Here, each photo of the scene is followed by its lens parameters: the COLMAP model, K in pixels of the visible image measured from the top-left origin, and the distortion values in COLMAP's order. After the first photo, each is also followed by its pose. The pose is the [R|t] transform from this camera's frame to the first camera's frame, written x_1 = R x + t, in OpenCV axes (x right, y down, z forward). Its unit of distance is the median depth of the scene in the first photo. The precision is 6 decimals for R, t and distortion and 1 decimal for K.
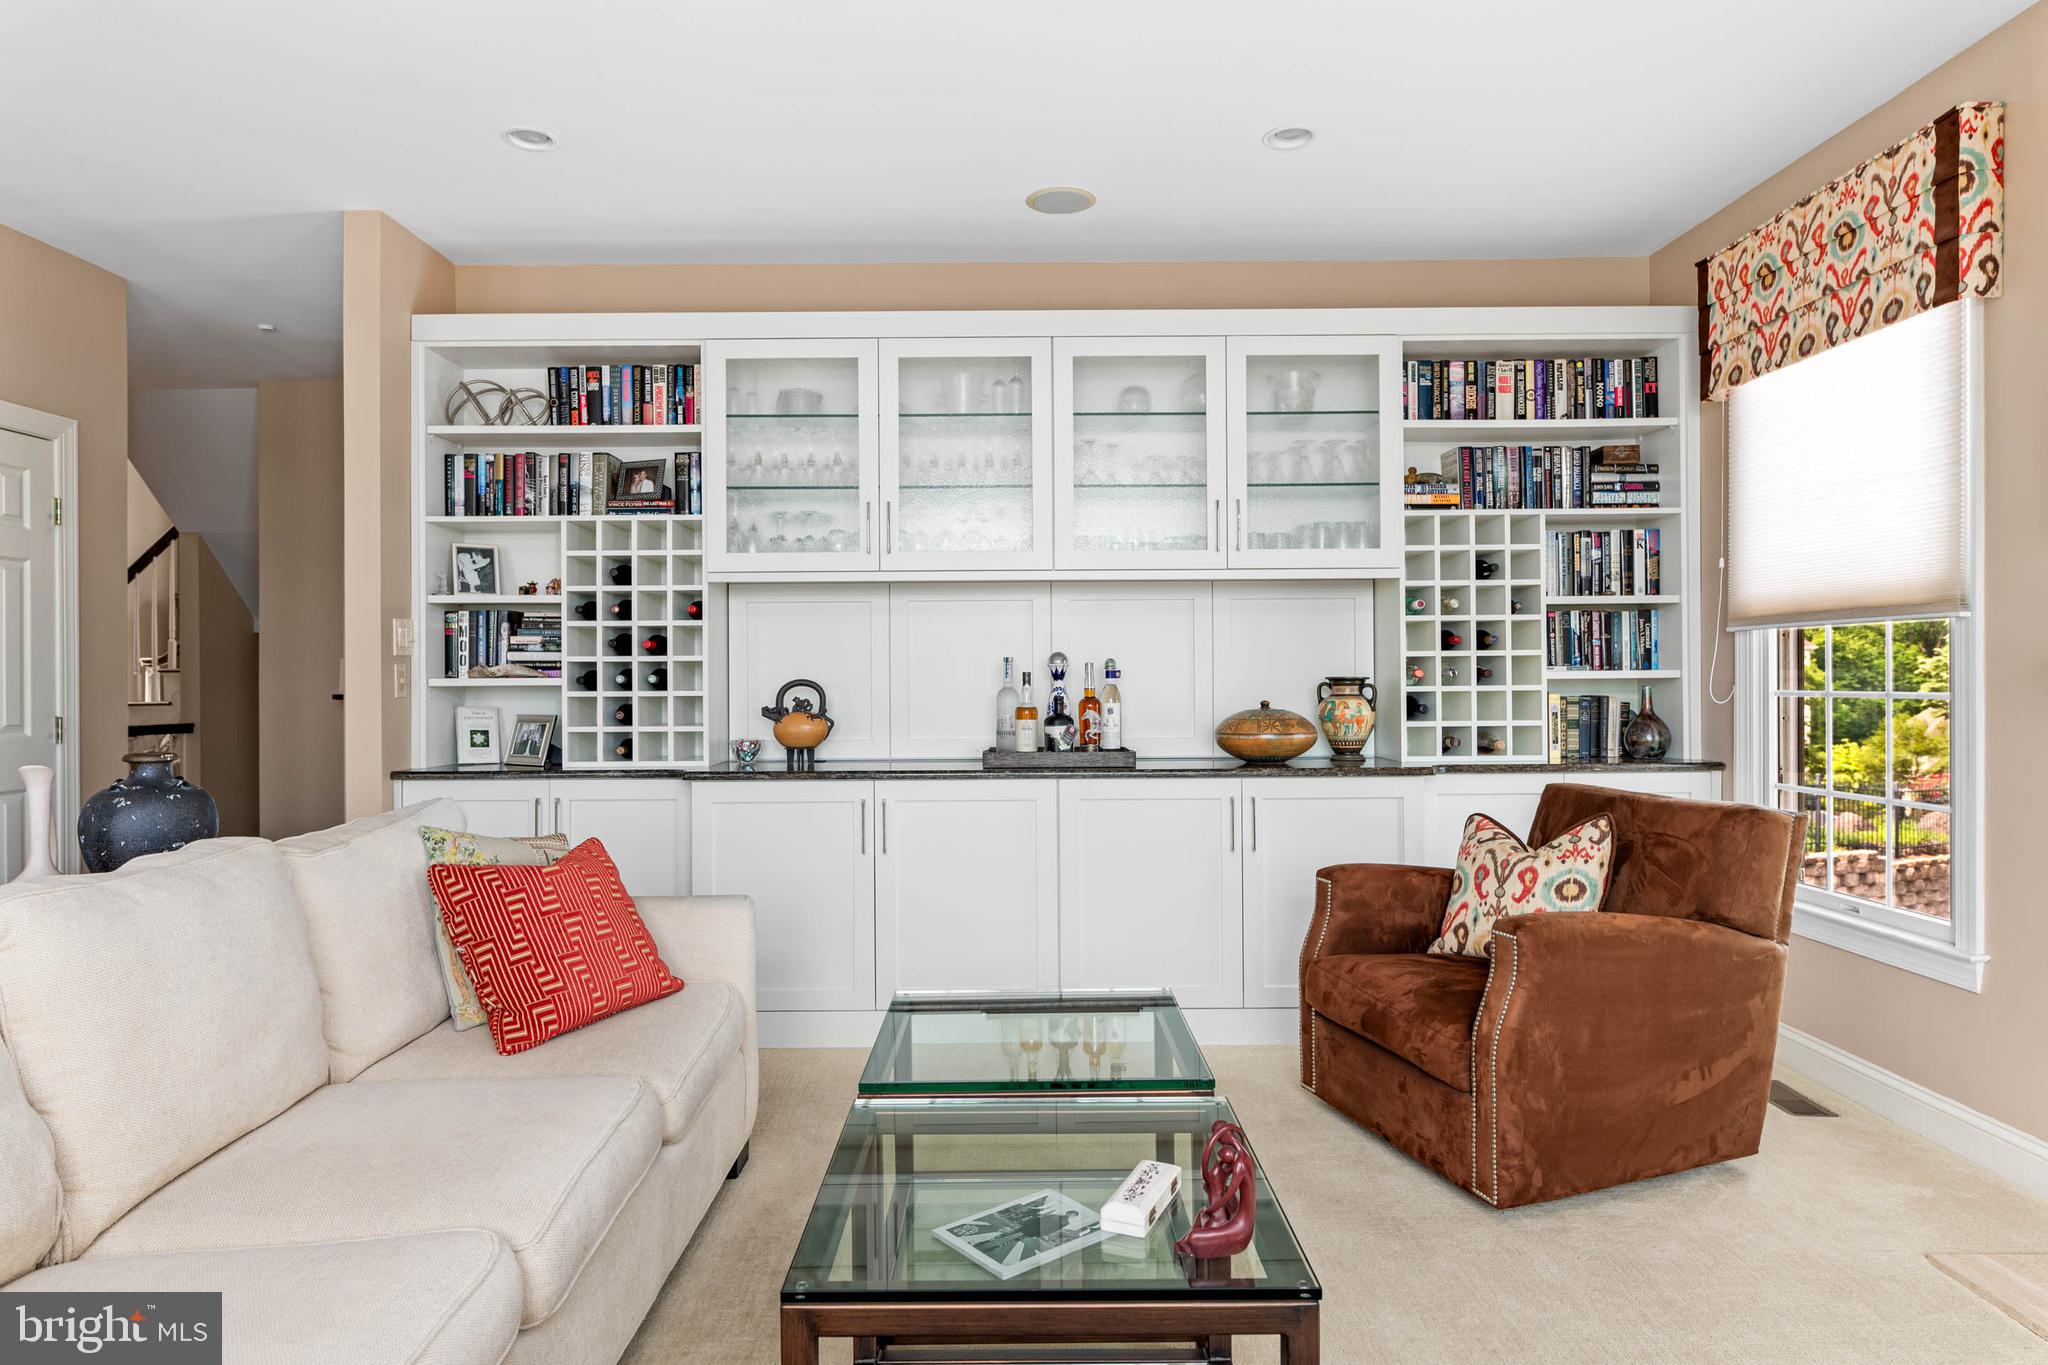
lens RADIAL K [[1200.5, 0, 1018.3], [0, 1200.5, 680.7], [0, 0, 1]] dist [0.002804, 0.000321]
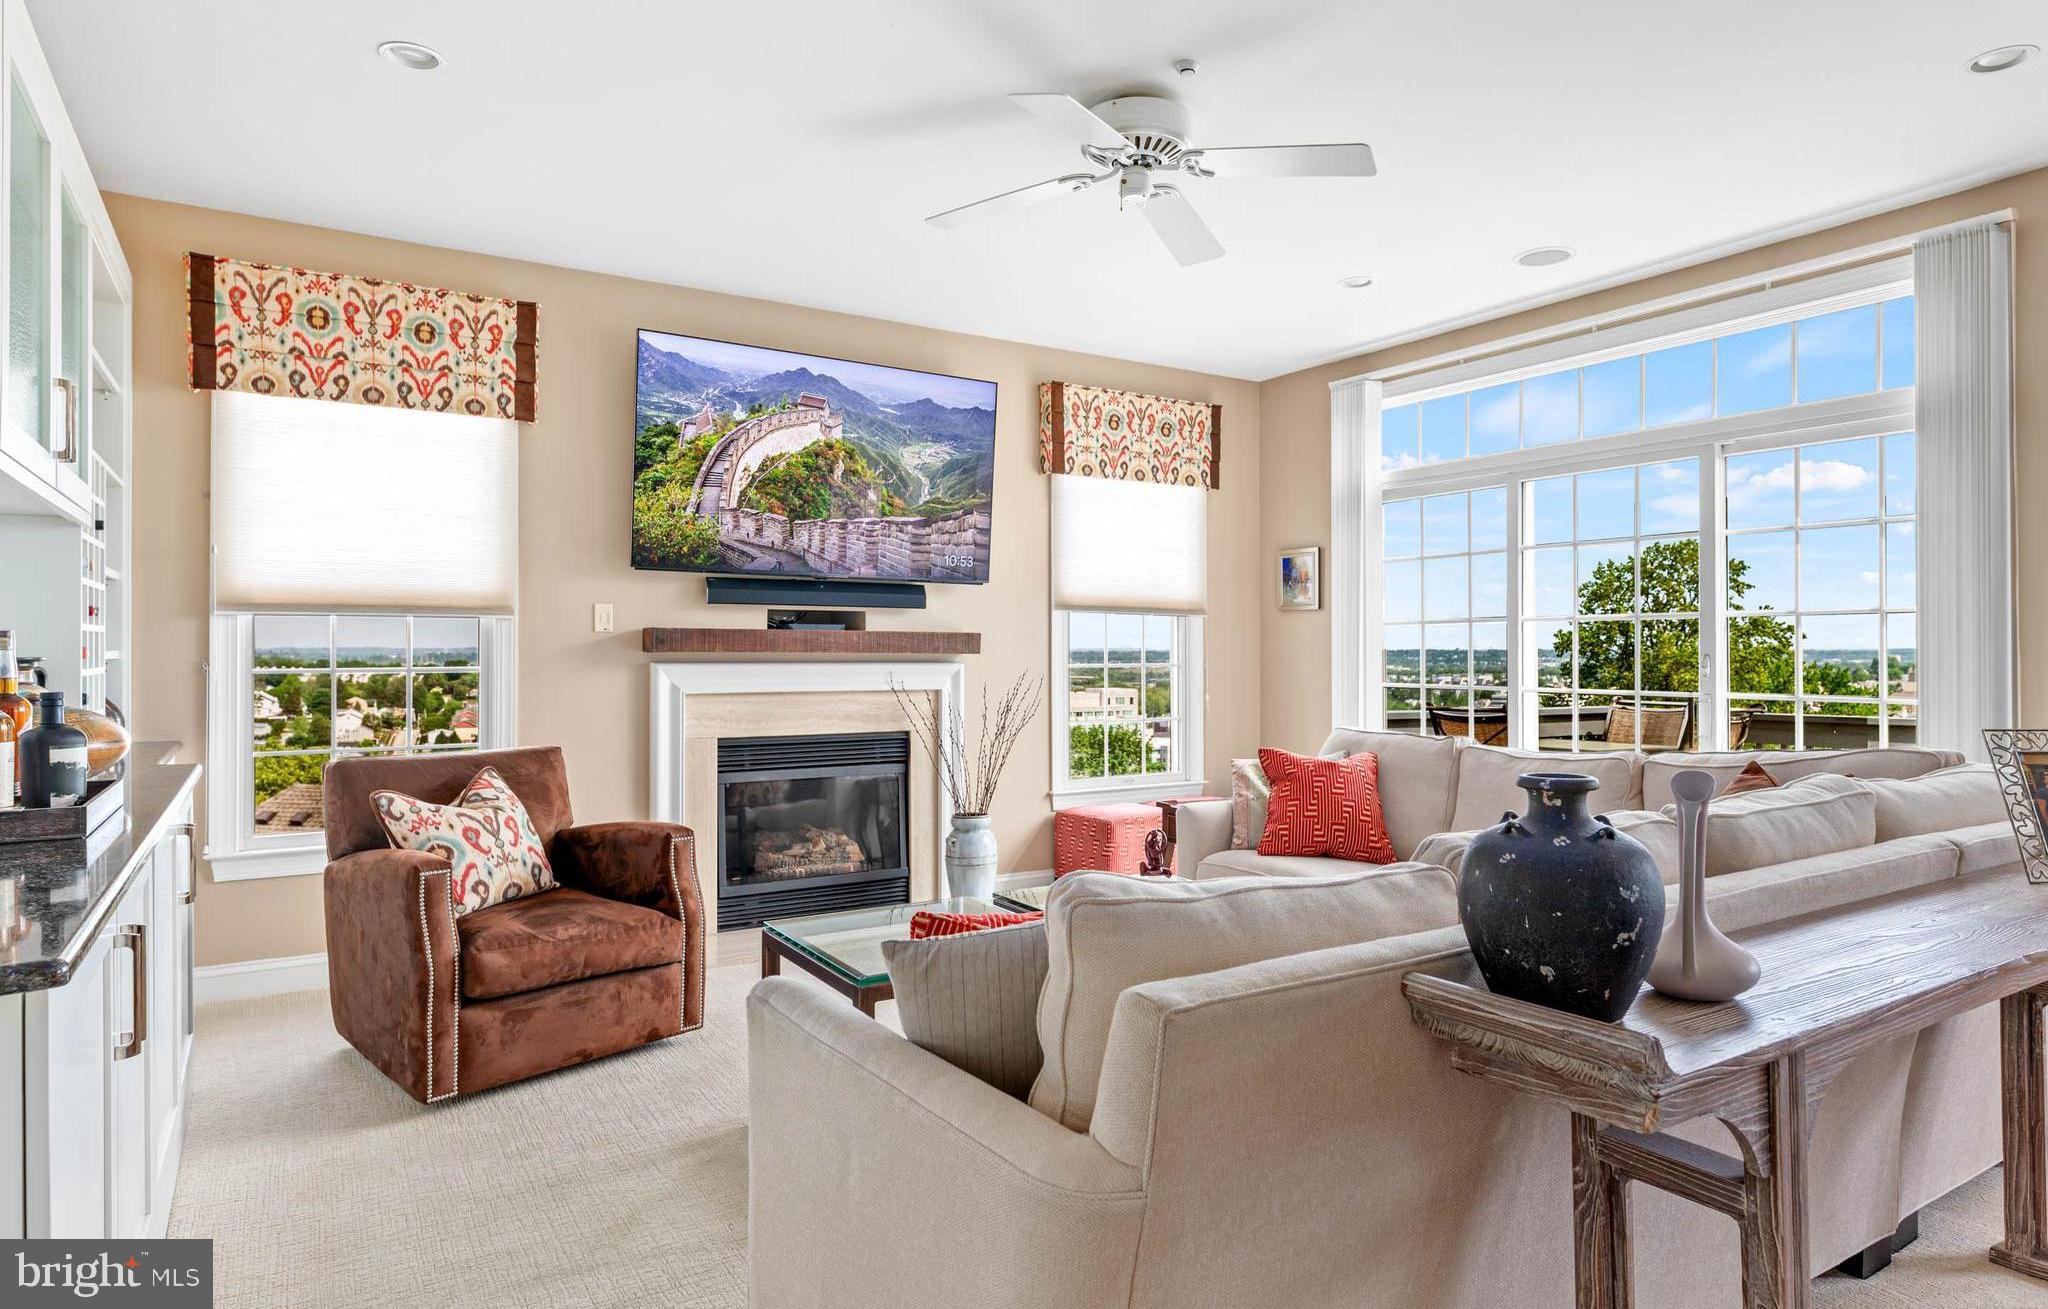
lens RADIAL K [[1184.9, 0, 1015.8], [0, 1184.9, 656.2], [0, 0, 1]] dist [0.005544, -0.000690]
pose [[-0.531895, -0.003924, 0.846801, -0.732124], [0.004134, 0.999965, 0.007231, -0.009370], [-0.846800, 0.007346, -0.531860, 1.042329]]
